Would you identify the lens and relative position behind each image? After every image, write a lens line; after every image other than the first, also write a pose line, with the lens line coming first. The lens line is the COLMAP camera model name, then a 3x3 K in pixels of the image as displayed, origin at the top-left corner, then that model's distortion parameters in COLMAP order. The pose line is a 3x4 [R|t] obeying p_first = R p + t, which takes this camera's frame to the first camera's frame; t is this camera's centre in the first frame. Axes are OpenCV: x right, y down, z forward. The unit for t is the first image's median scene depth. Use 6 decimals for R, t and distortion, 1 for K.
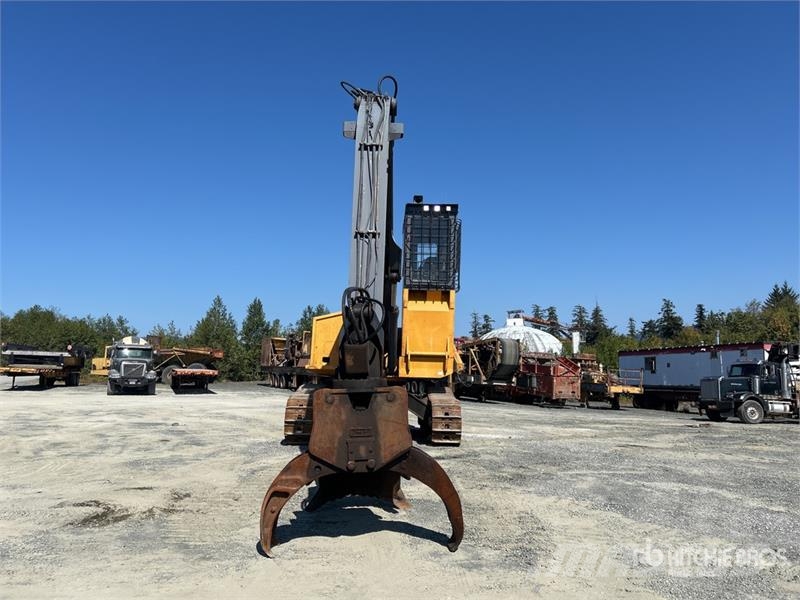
lens RADIAL K [[602.9, 0, 399.1], [0, 602.9, 296.2], [0, 0, 1]] dist [0.072208, -0.082534]
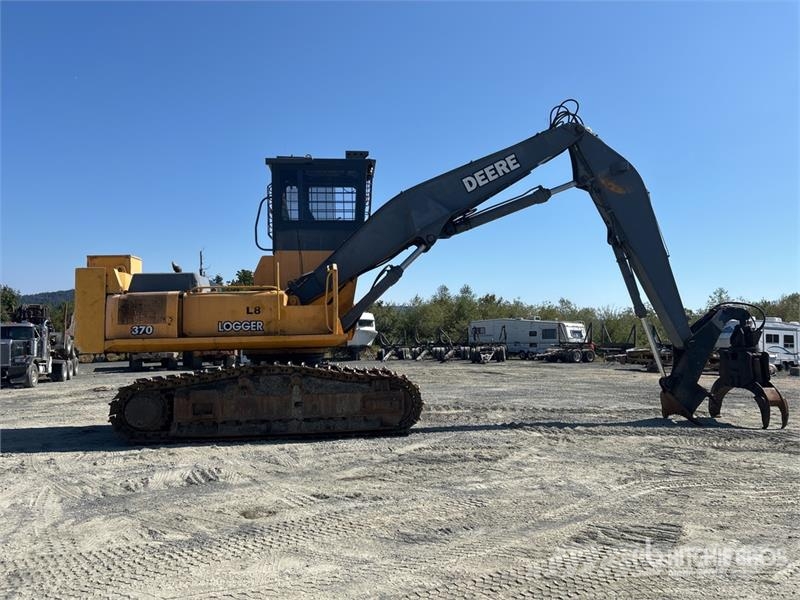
lens RADIAL K [[602.9, 0, 401.8], [0, 602.9, 301.7], [0, 0, 1]] dist [0.072208, -0.082534]
pose [[-0.081926, 0.048092, 0.995477, -0.455247], [-0.125528, 0.990383, -0.058176, 0.055415], [-0.988702, -0.129726, -0.075101, 0.505193]]
